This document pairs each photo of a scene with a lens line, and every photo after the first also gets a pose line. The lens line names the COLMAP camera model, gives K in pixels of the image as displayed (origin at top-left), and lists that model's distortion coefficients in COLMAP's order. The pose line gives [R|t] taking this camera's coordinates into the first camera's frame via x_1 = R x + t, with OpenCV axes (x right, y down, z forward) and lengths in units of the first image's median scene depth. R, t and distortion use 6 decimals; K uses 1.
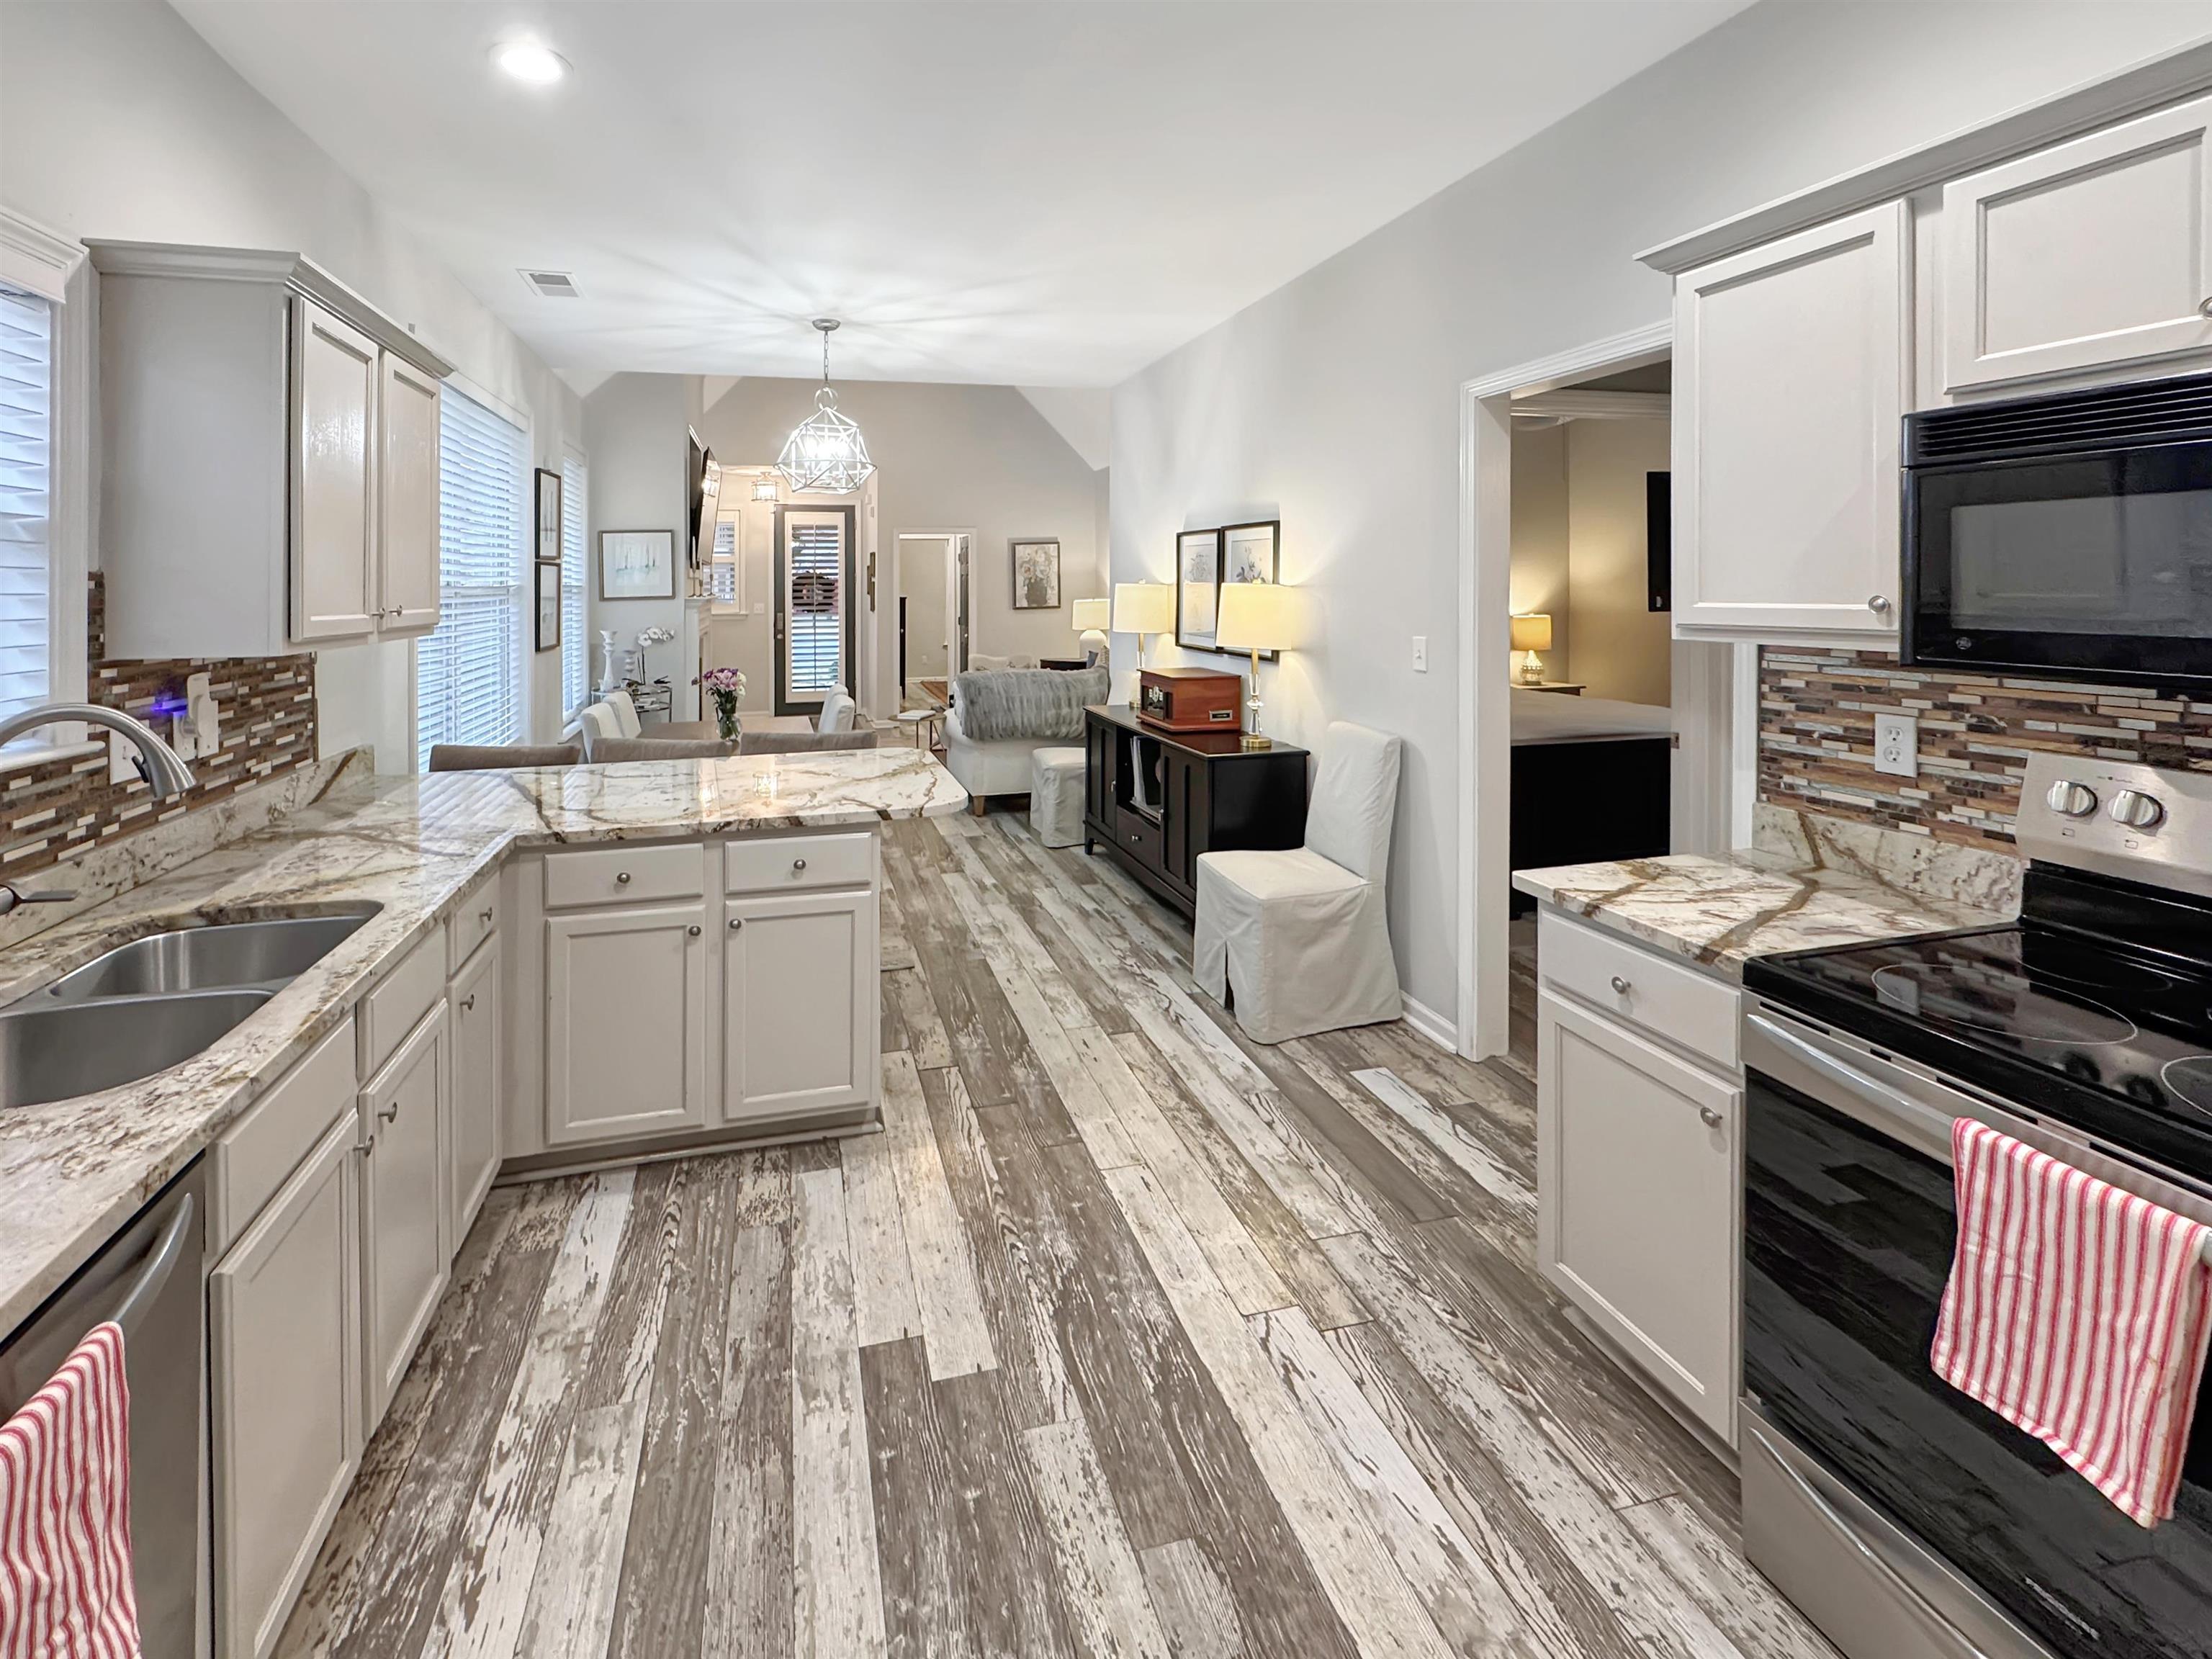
lens RADIAL K [[991.3, 0, 1040.0], [0, 991.3, 577.9], [0, 0, 1]] dist [-0.002538, -0.000518]
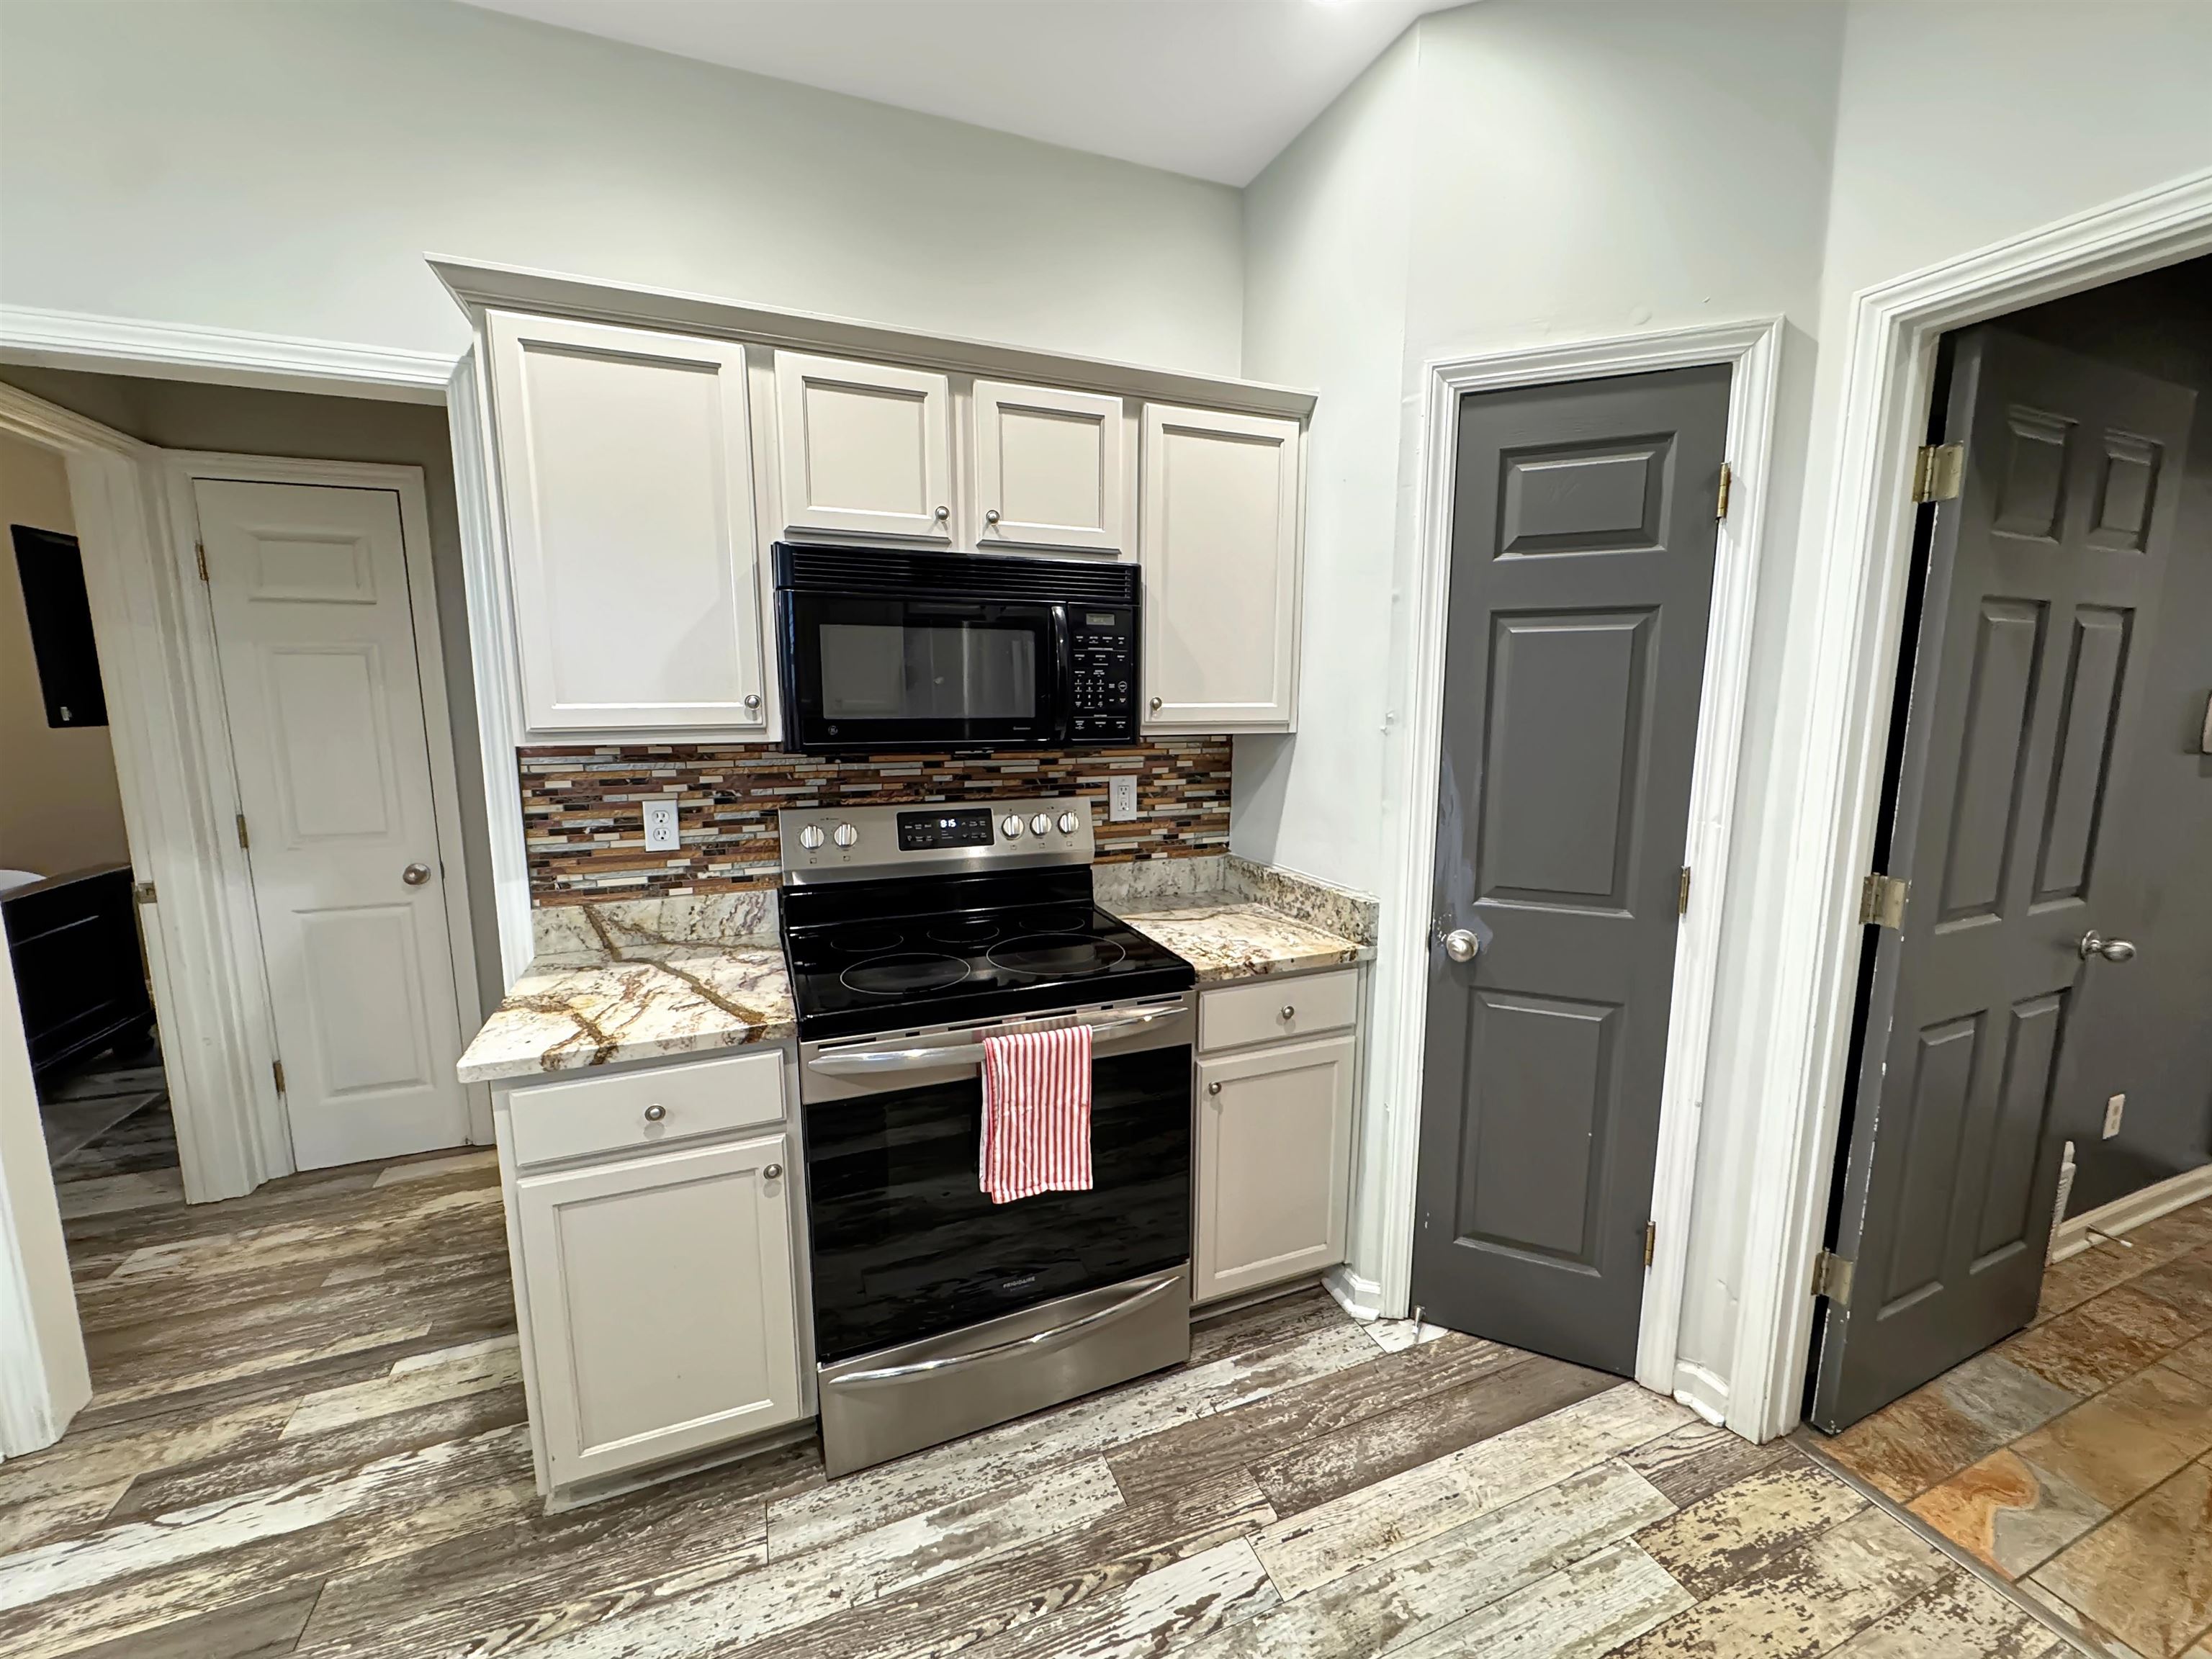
lens RADIAL K [[904.1, 0, 1093.0], [0, 904.1, 831.6], [0, 0, 1]] dist [-0.003147, -0.000307]
pose [[-0.139991, -0.145497, 0.979404, -0.261306], [-0.007935, 0.989278, 0.145830, 0.016853], [-0.990121, 0.012644, -0.139645, 0.669884]]
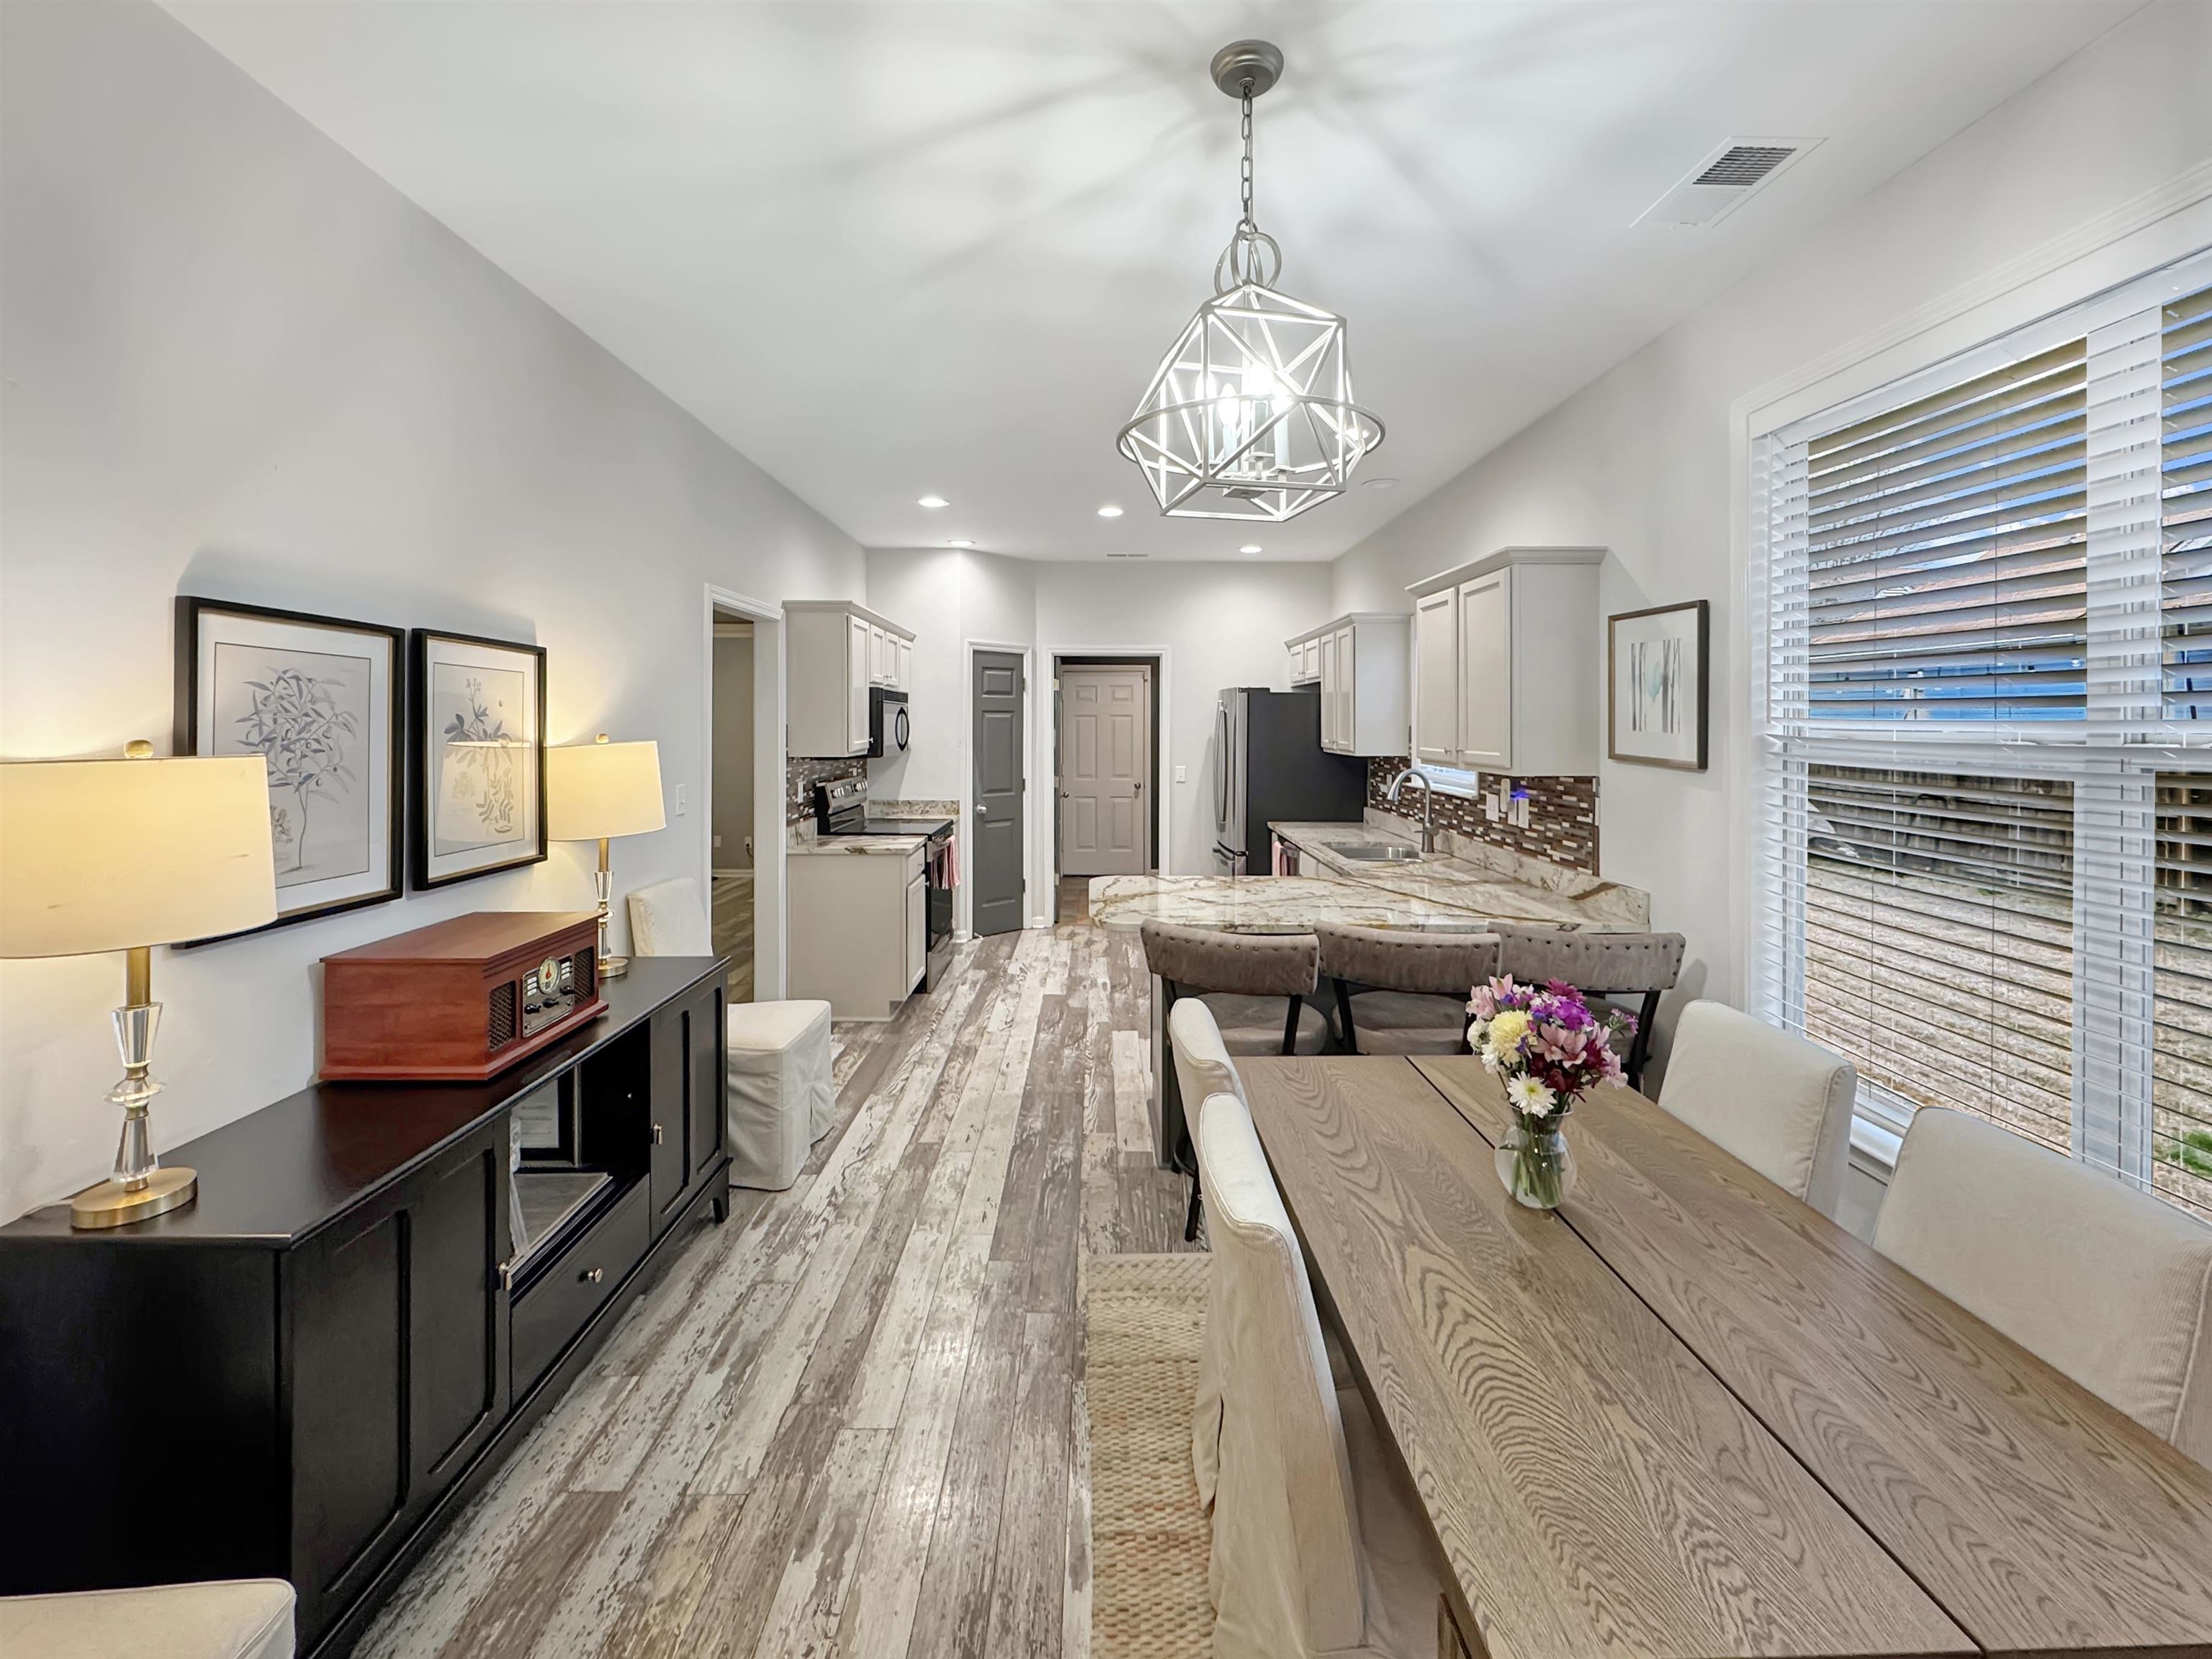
lens RADIAL K [[904.1, 0, 1110.9], [0, 904.1, 726.7], [0, 0, 1]] dist [-0.003147, -0.000307]
pose [[-0.972272, 0.005703, 0.233782, -0.441753], [0.005198, 0.999983, -0.002777, -0.000848], [-0.233794, -0.001485, -0.972285, 2.423780]]
